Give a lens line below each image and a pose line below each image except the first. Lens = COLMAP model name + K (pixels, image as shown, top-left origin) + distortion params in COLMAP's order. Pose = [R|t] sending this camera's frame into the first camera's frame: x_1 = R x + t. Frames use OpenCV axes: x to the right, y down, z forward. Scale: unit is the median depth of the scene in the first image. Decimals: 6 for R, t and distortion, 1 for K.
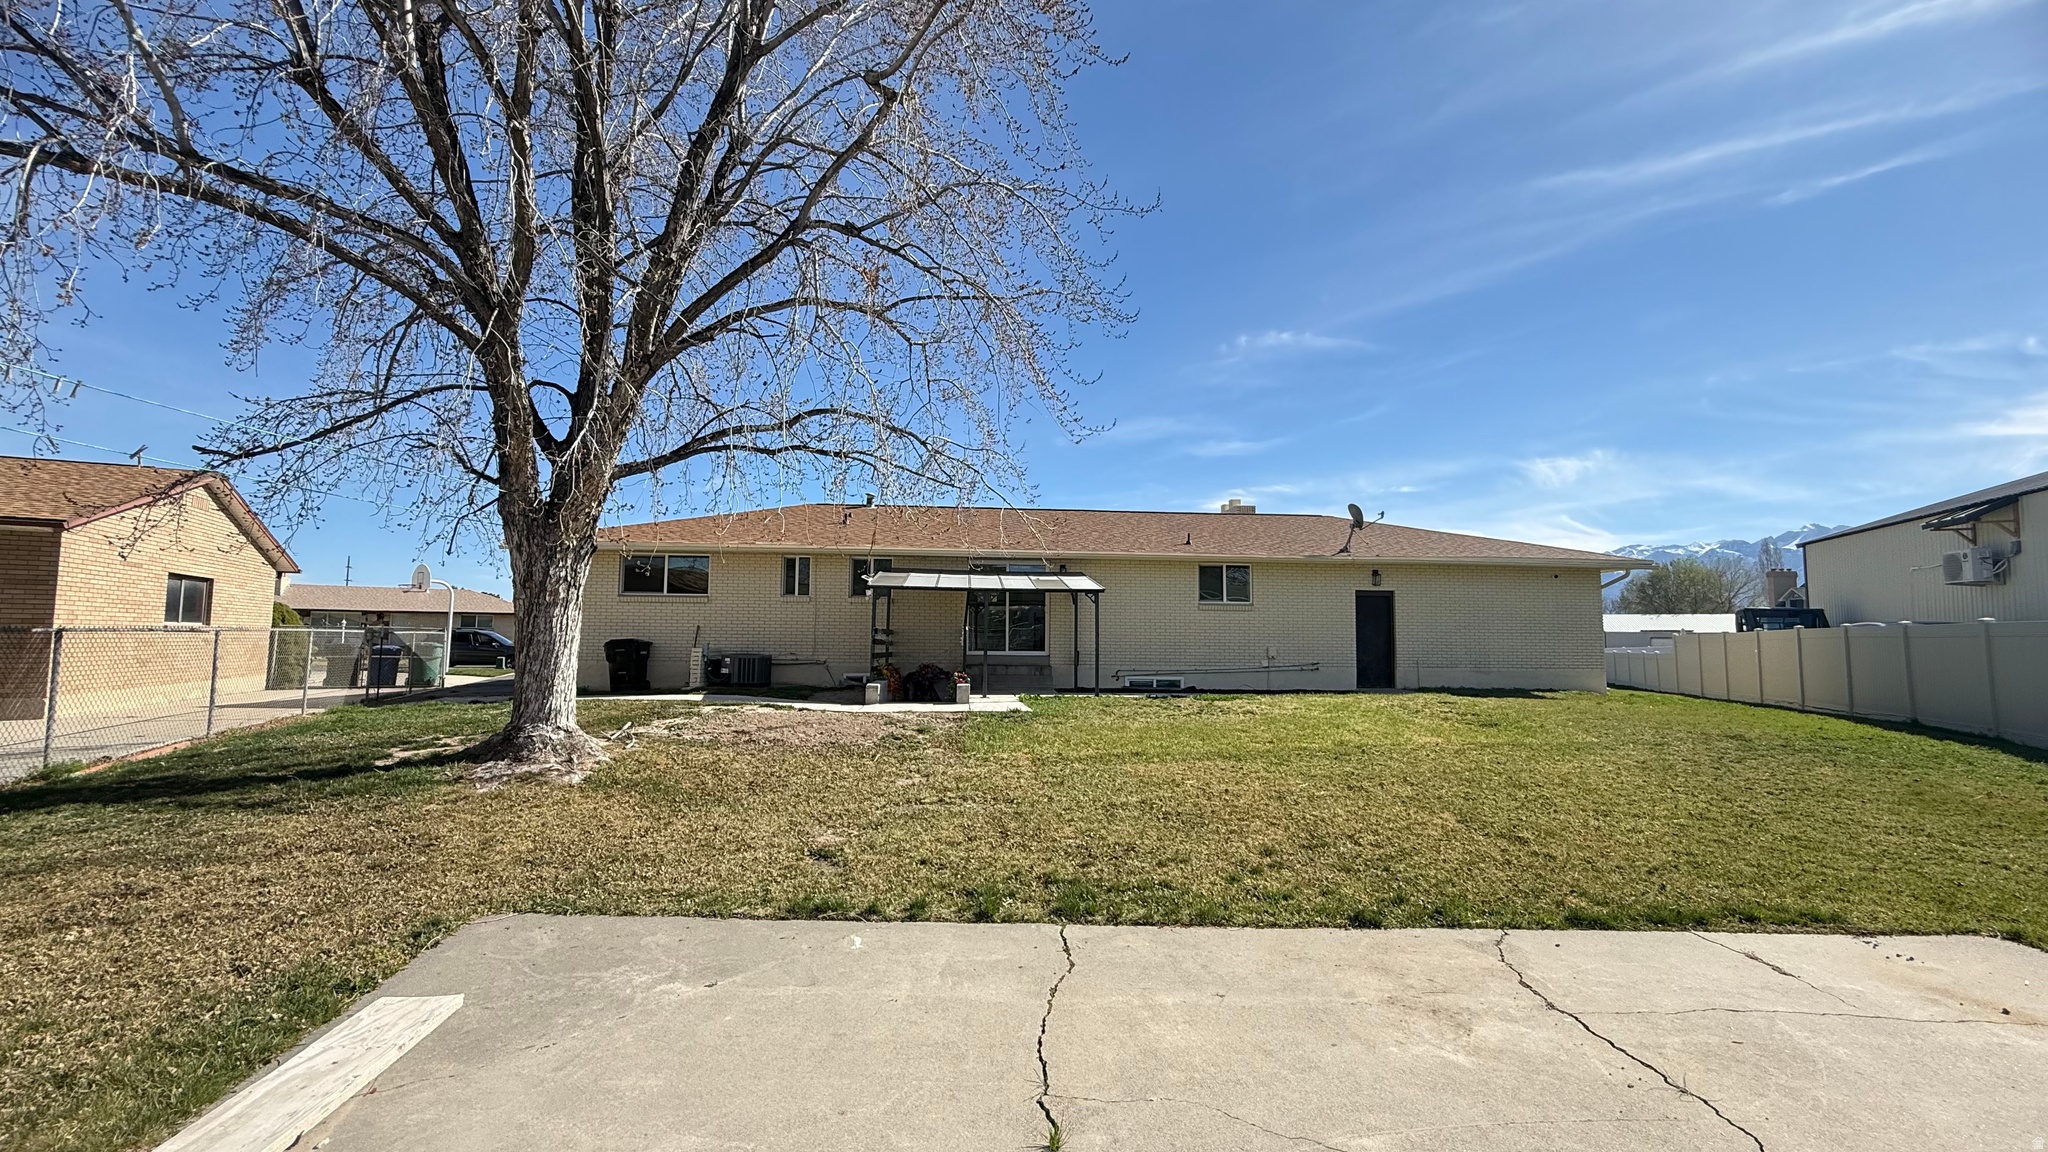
lens RADIAL K [[815.5, 0, 1011.8], [0, 815.5, 576.6], [0, 0, 1]] dist [0.003426, 0.000542]
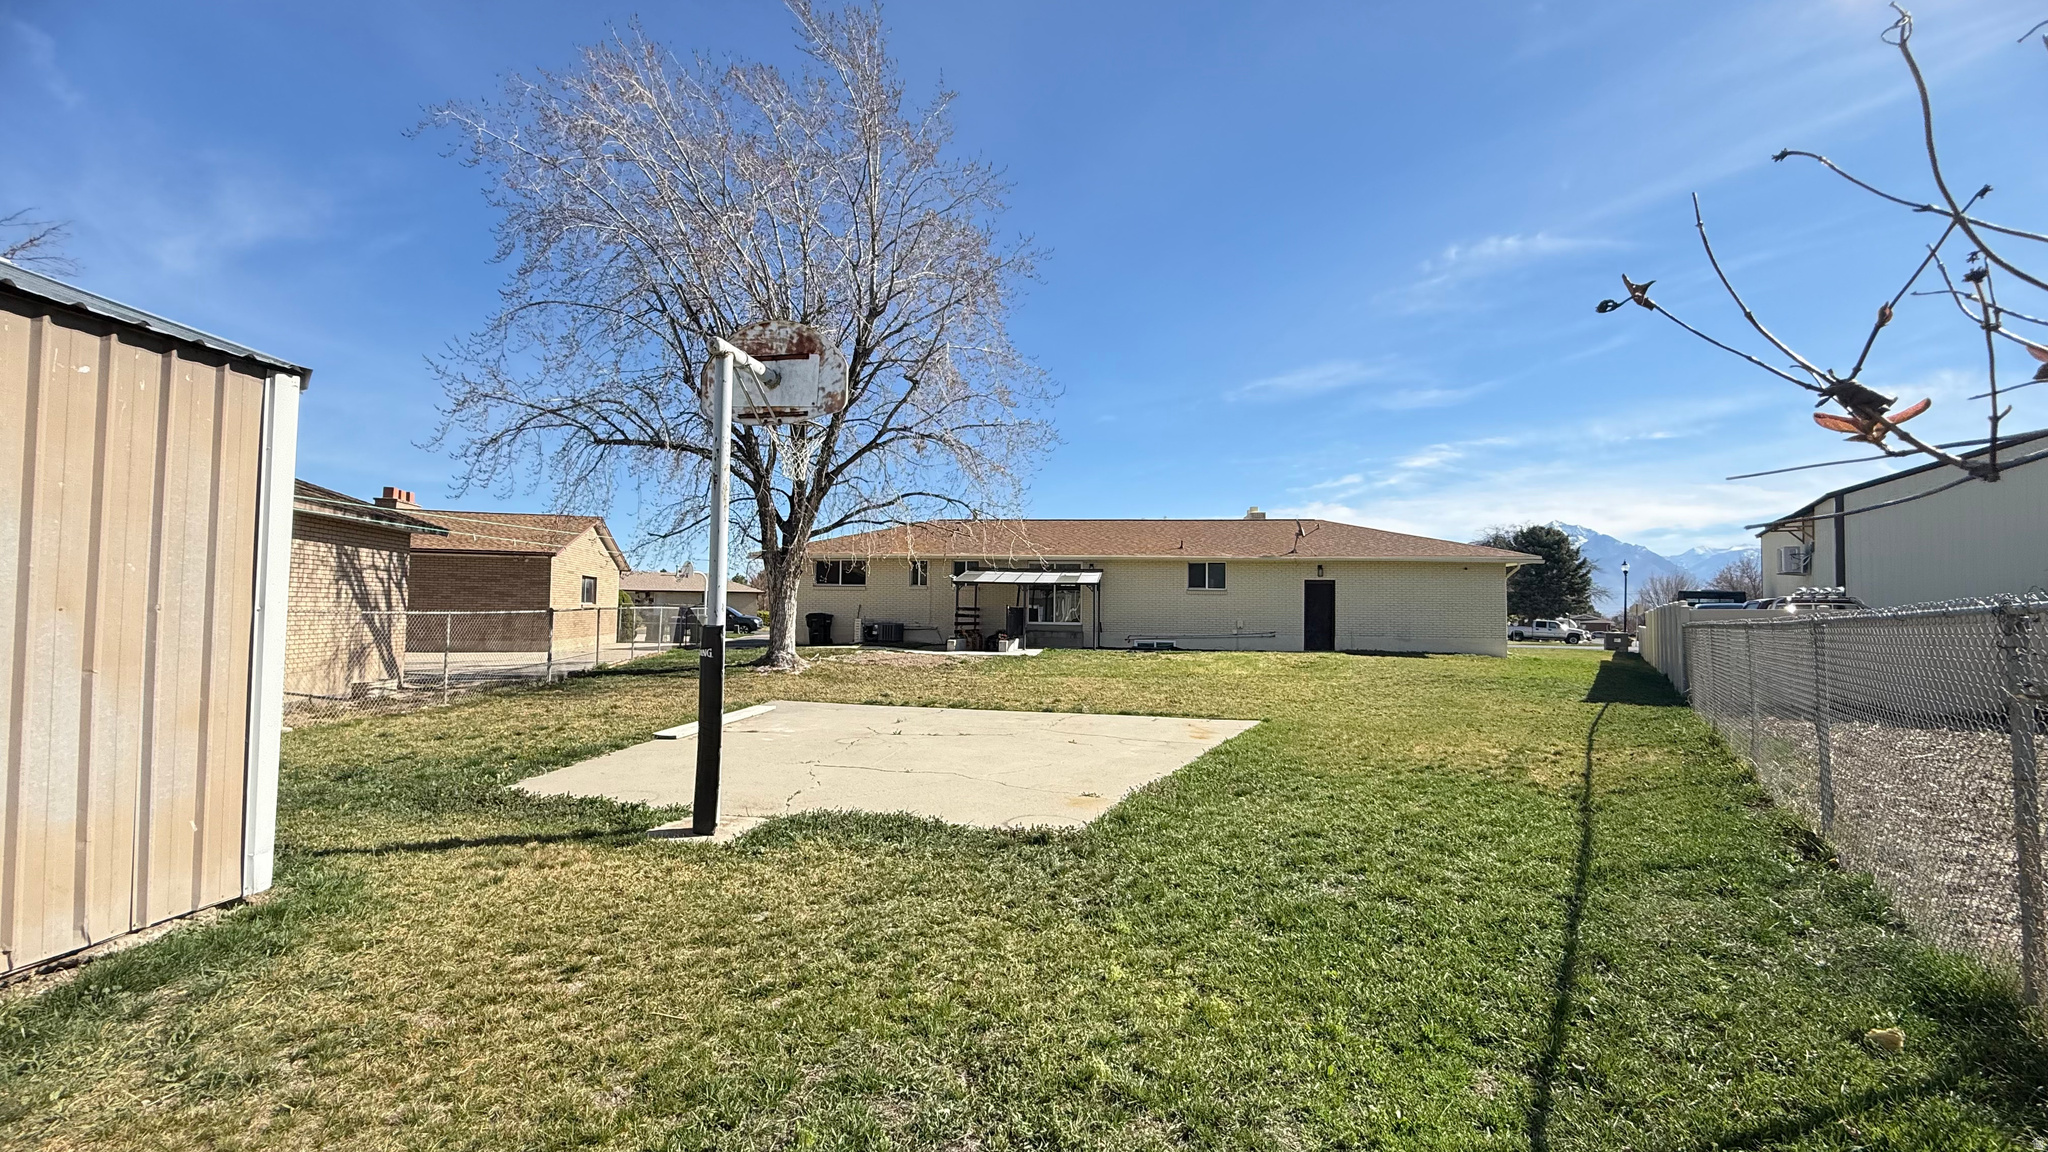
lens RADIAL K [[815.5, 0, 1032.2], [0, 815.5, 577.5], [0, 0, 1]] dist [0.003426, 0.000542]
pose [[0.981773, -0.004833, -0.189998, 0.269584], [0.010981, 0.999449, 0.031321, -0.043302], [0.189742, -0.032837, 0.981285, -0.543131]]
